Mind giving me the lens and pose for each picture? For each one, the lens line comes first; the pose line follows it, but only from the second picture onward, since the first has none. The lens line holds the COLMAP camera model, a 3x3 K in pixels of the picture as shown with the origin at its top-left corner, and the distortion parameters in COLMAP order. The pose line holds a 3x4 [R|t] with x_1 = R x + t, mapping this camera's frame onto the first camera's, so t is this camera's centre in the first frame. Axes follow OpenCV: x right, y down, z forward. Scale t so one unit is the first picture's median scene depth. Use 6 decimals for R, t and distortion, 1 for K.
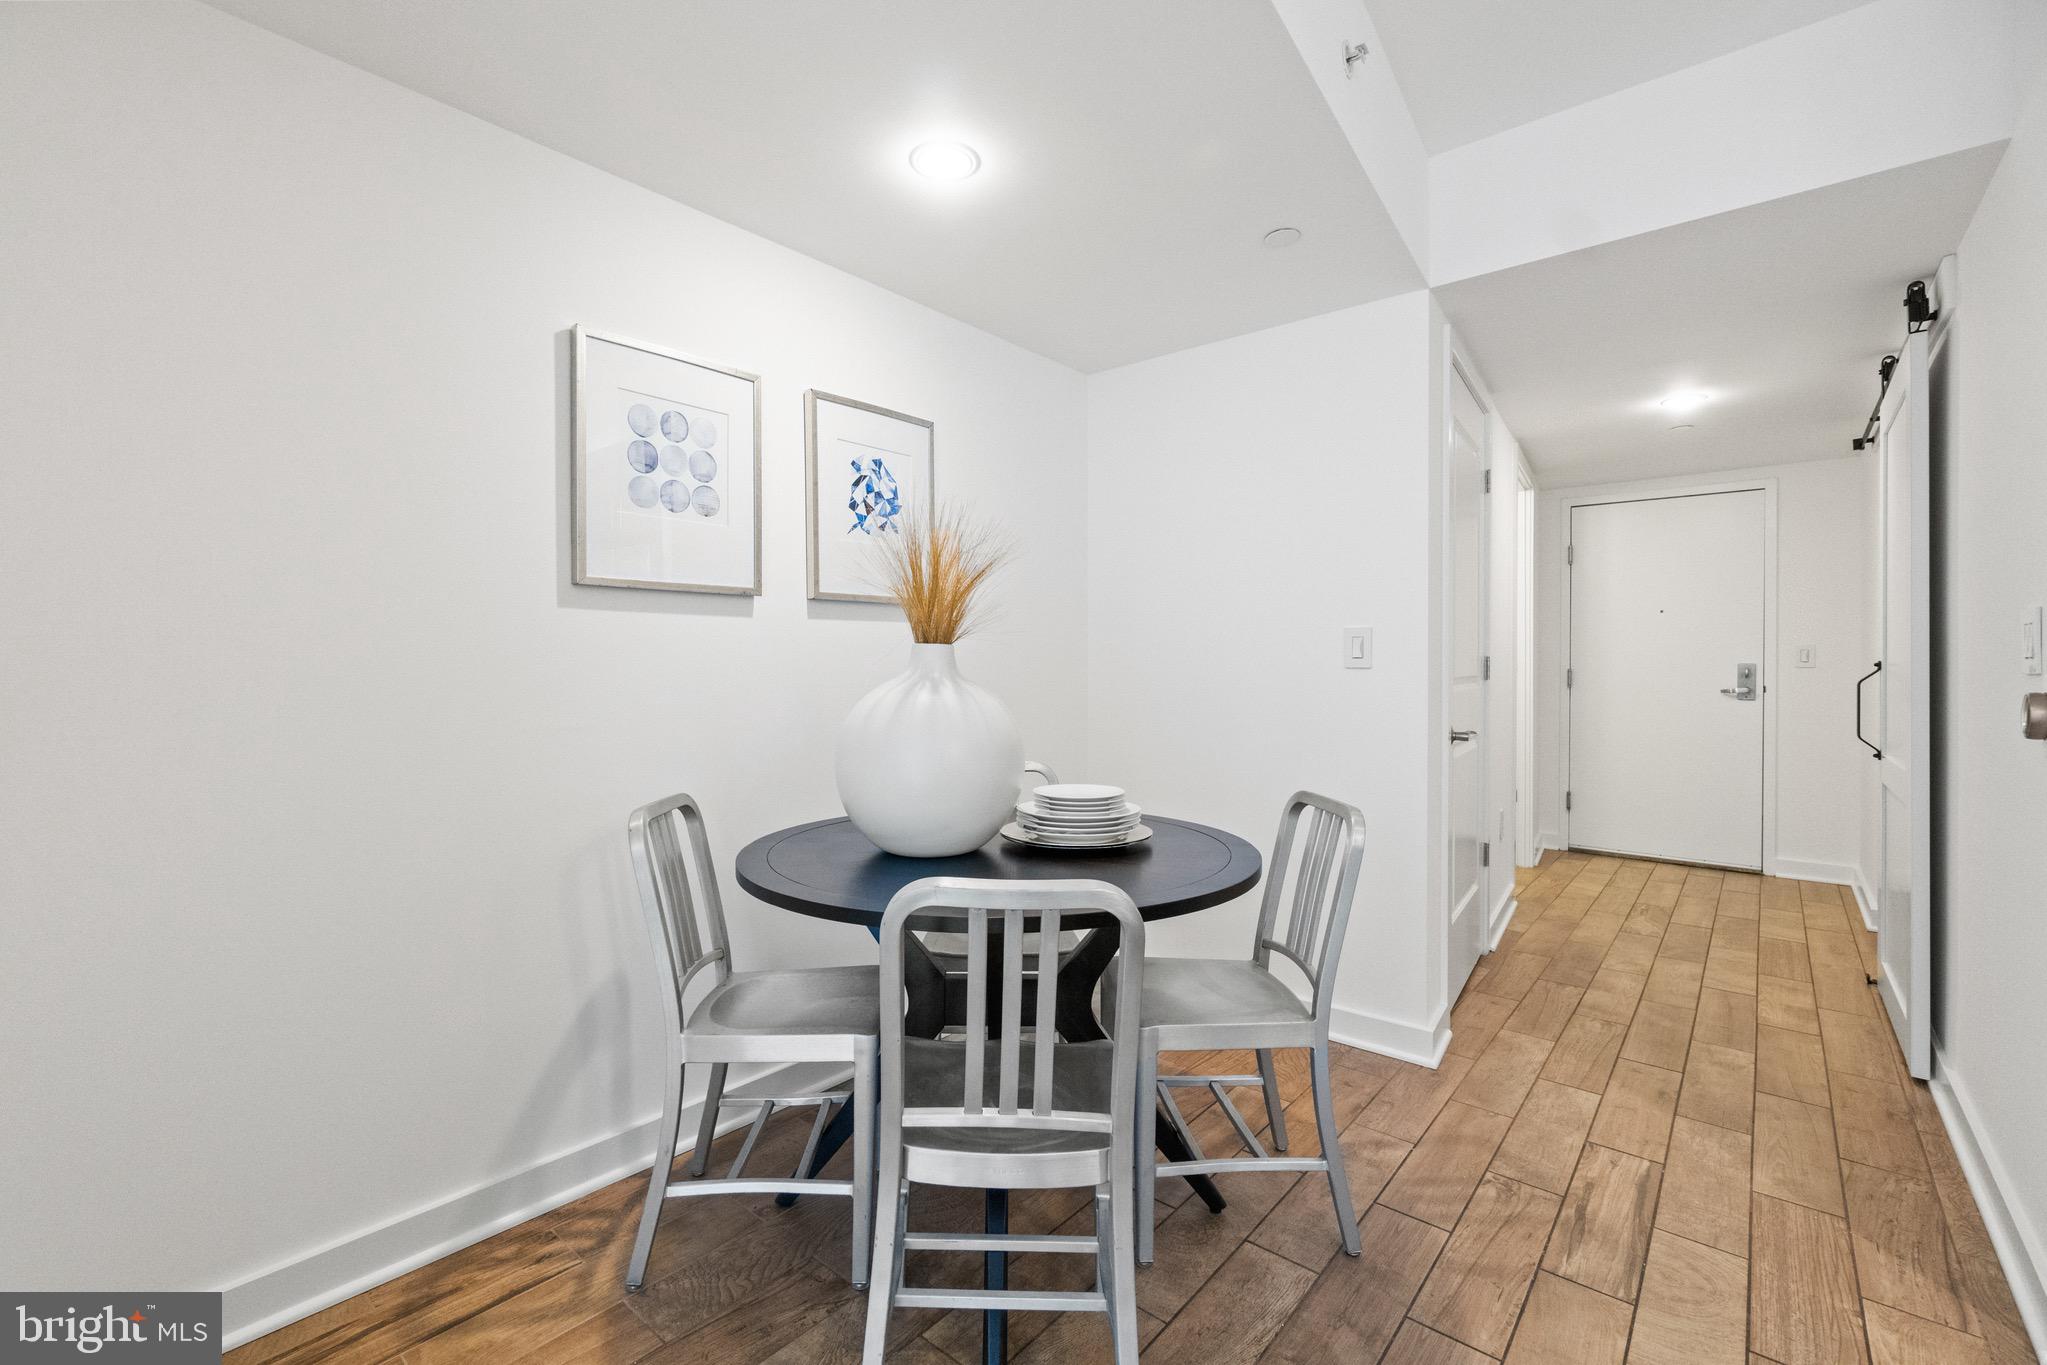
lens RADIAL K [[886.8, 0, 993.6], [0, 886.8, 669.0], [0, 0, 1]] dist [0.000955, 0.002378]
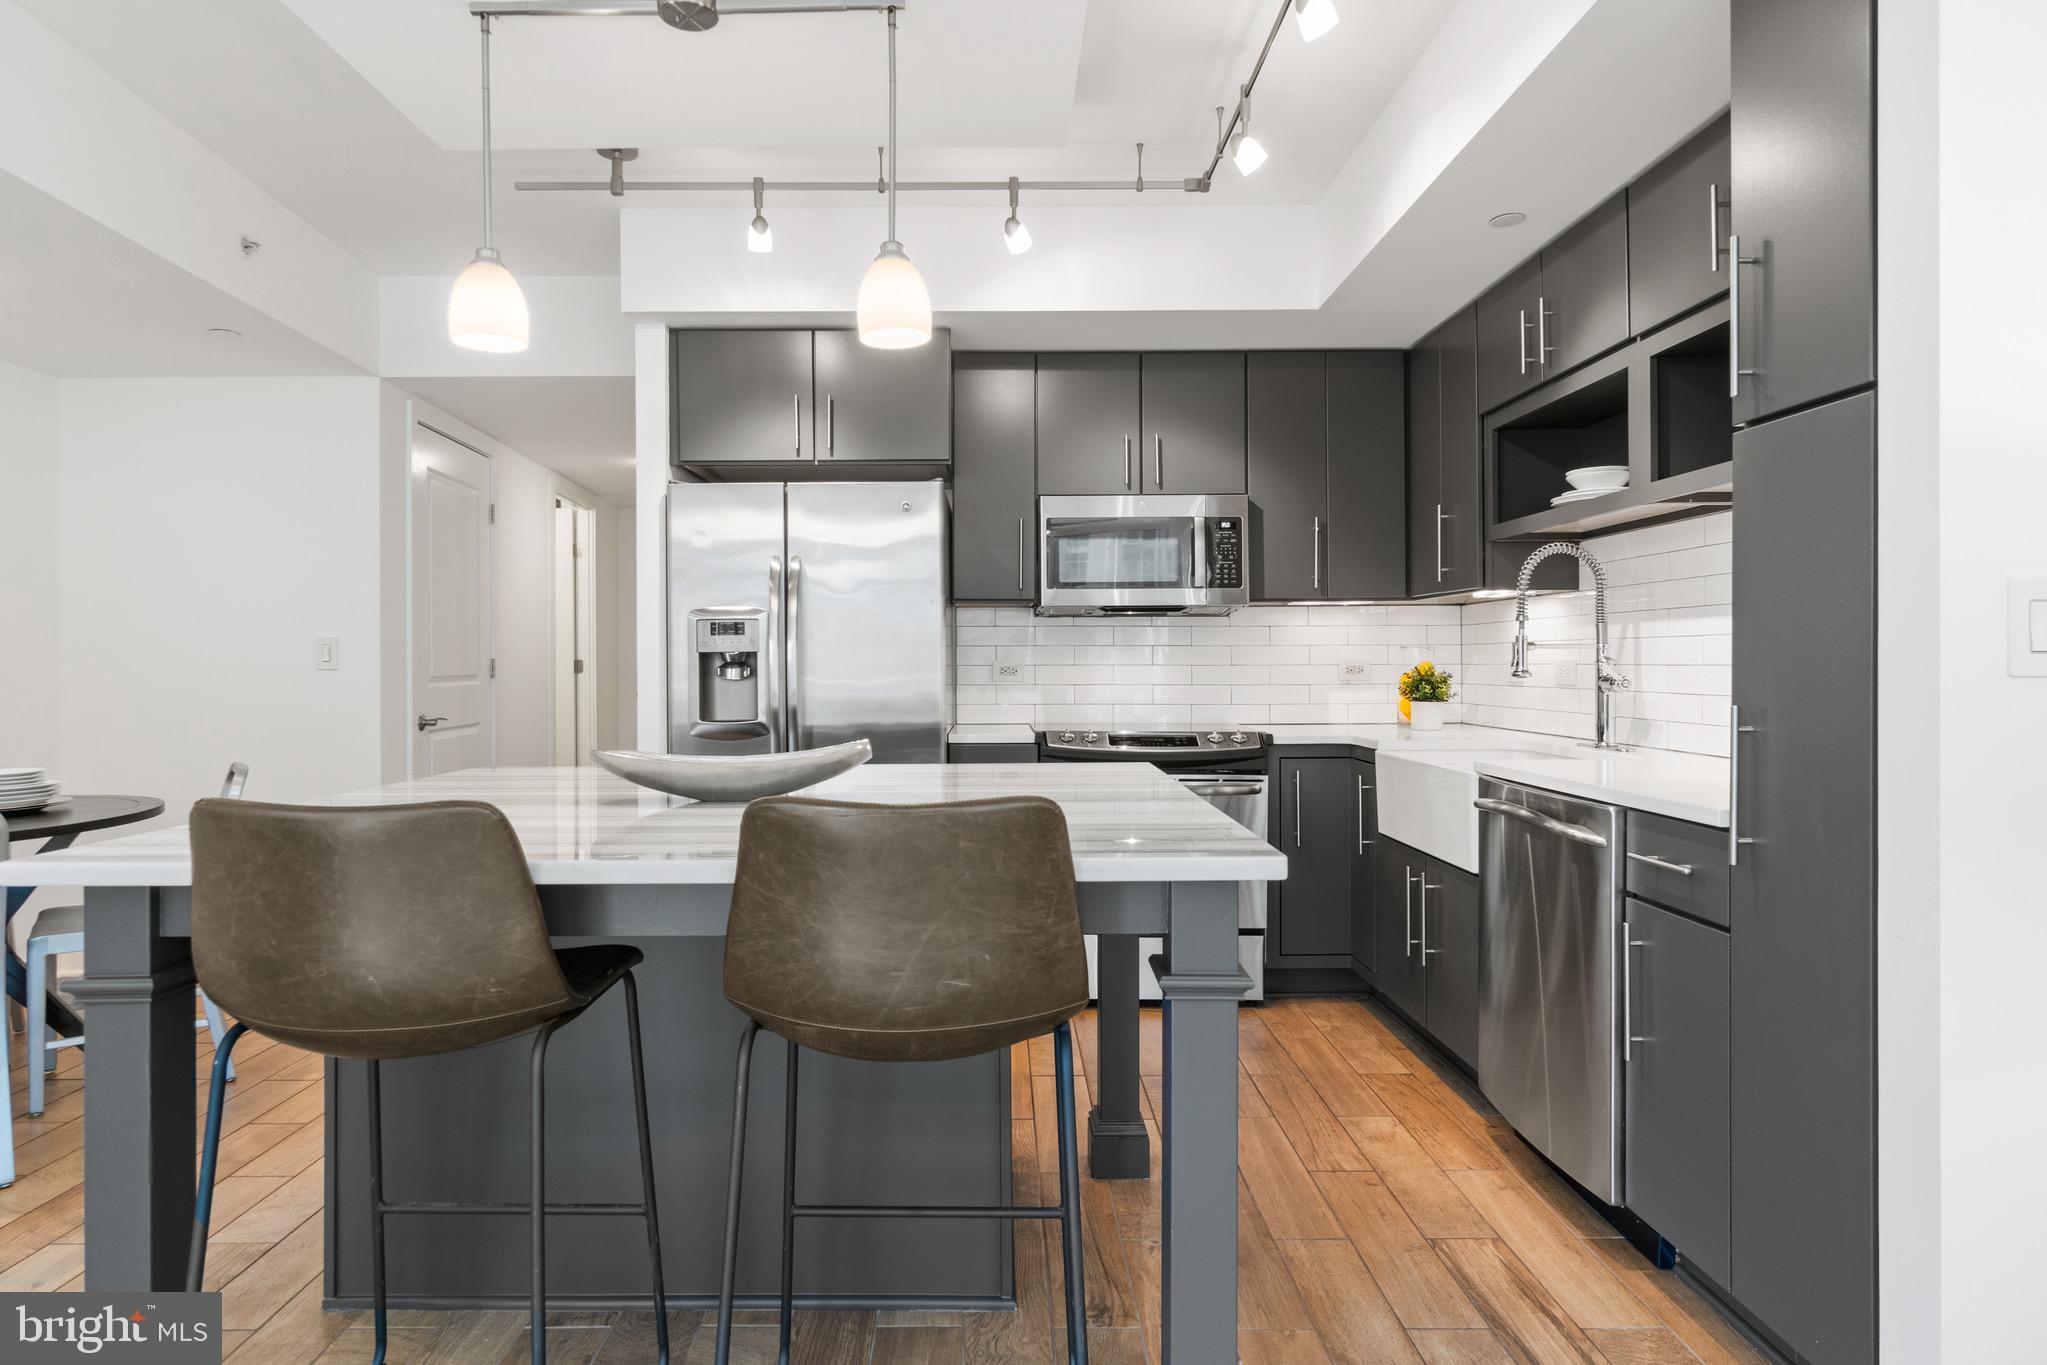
lens RADIAL K [[1141.5, 0, 1008.2], [0, 1141.5, 653.0], [0, 0, 1]] dist [0.008599, 0.003551]
pose [[0.761592, 0.001385, 0.648055, 0.111659], [0.007680, 0.999908, -0.011162, 0.001890], [-0.648011, 0.013478, 0.761512, -0.925454]]
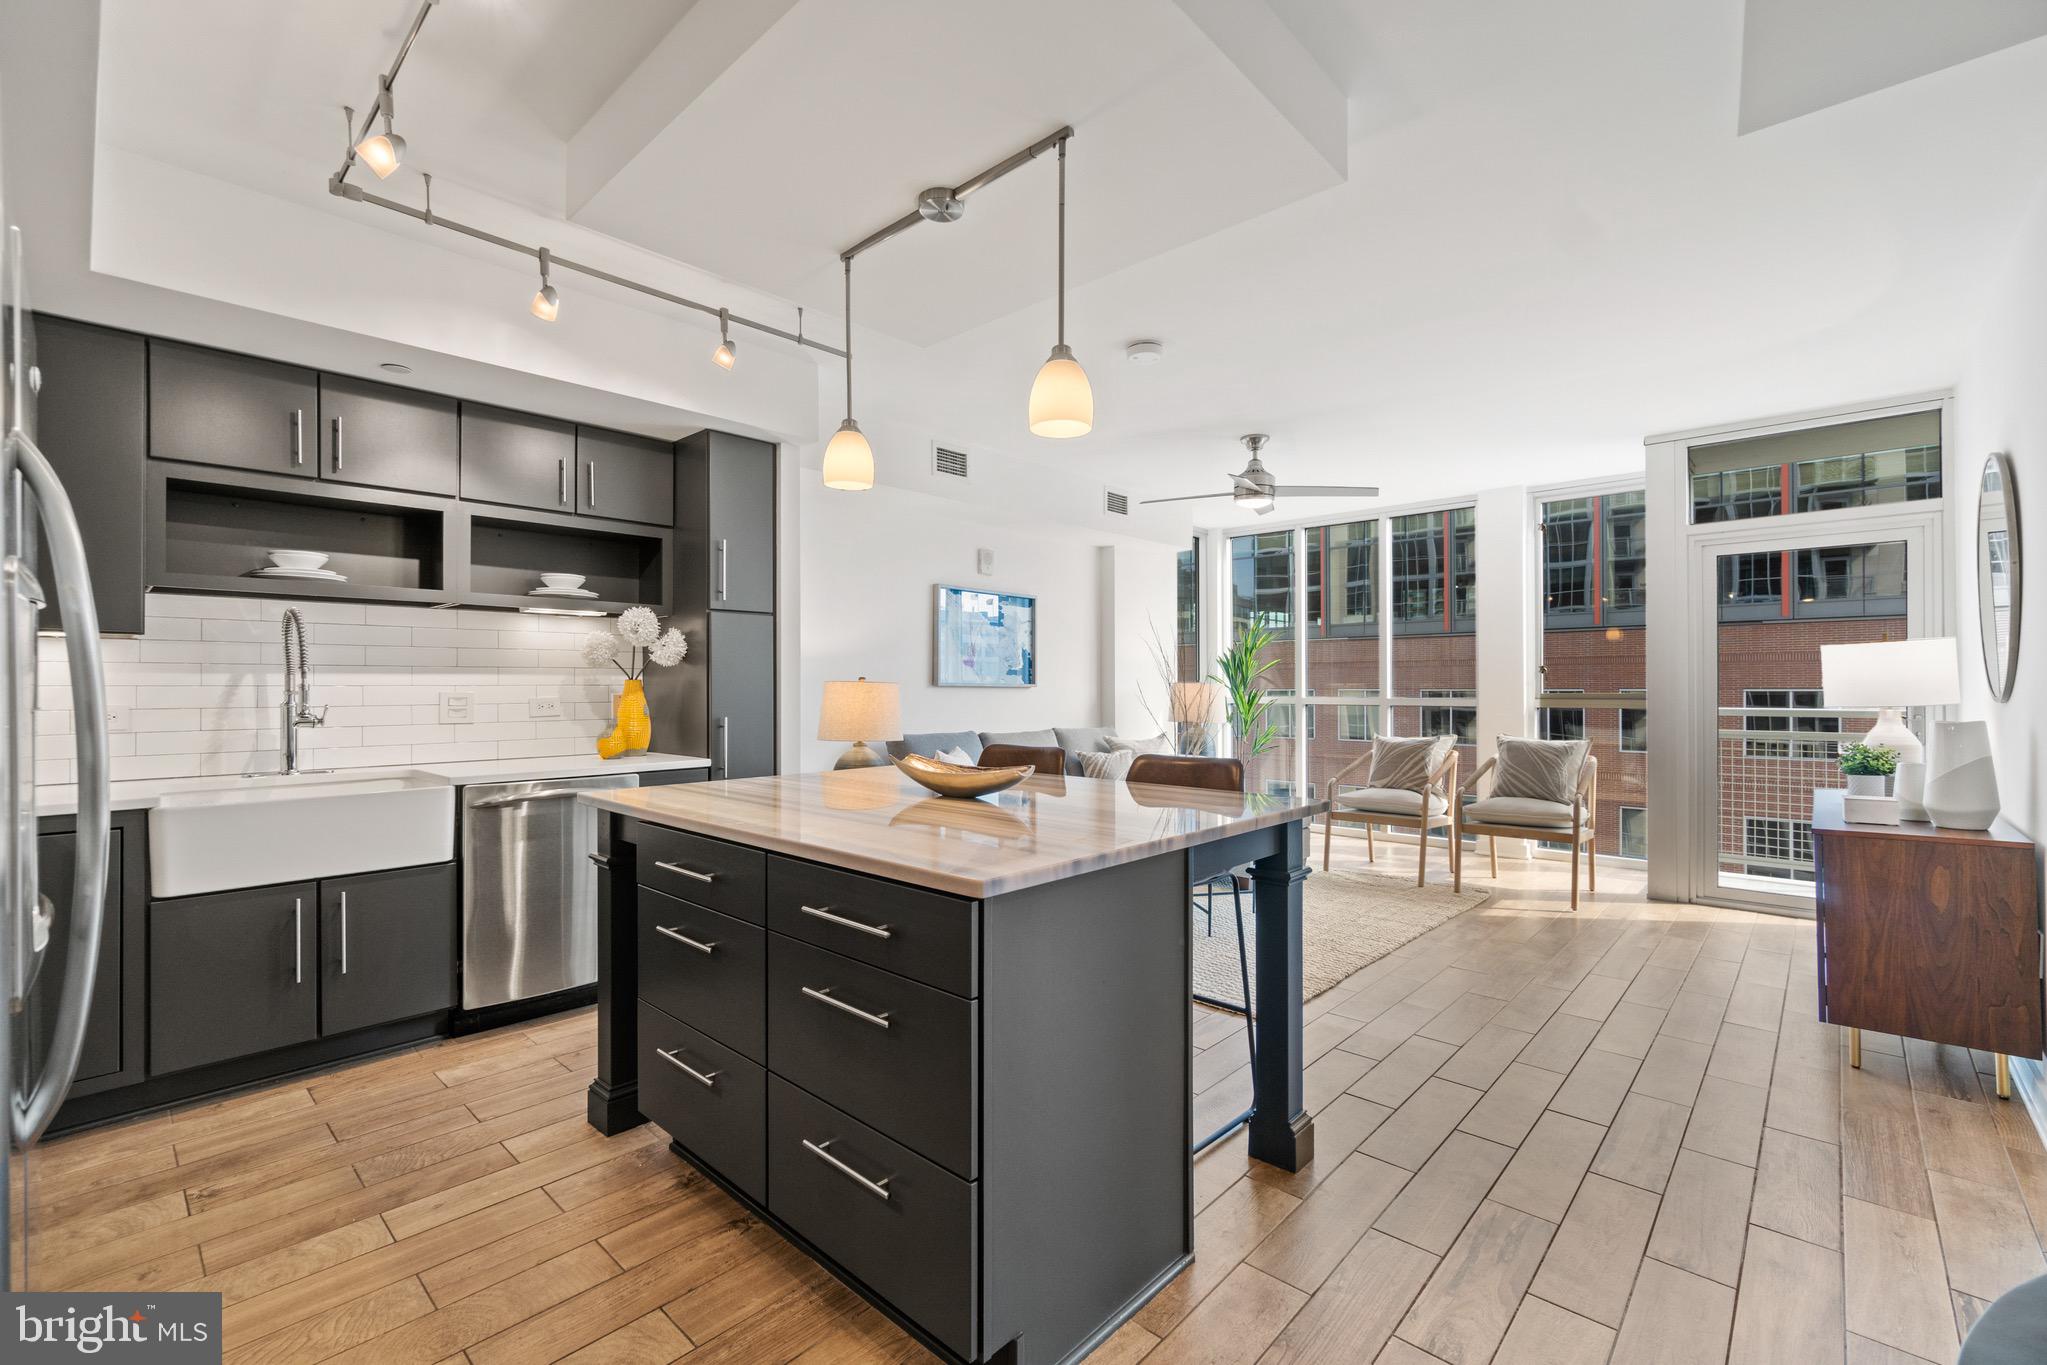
lens RADIAL K [[886.8, 0, 1007.4], [0, 886.8, 682.5], [0, 0, 1]] dist [0.000955, 0.002378]
pose [[-0.998421, 0.001983, 0.056144, 0.389254], [0.002010, 0.999998, 0.000423, -0.029561], [-0.056143, 0.000535, -0.998423, 0.856846]]
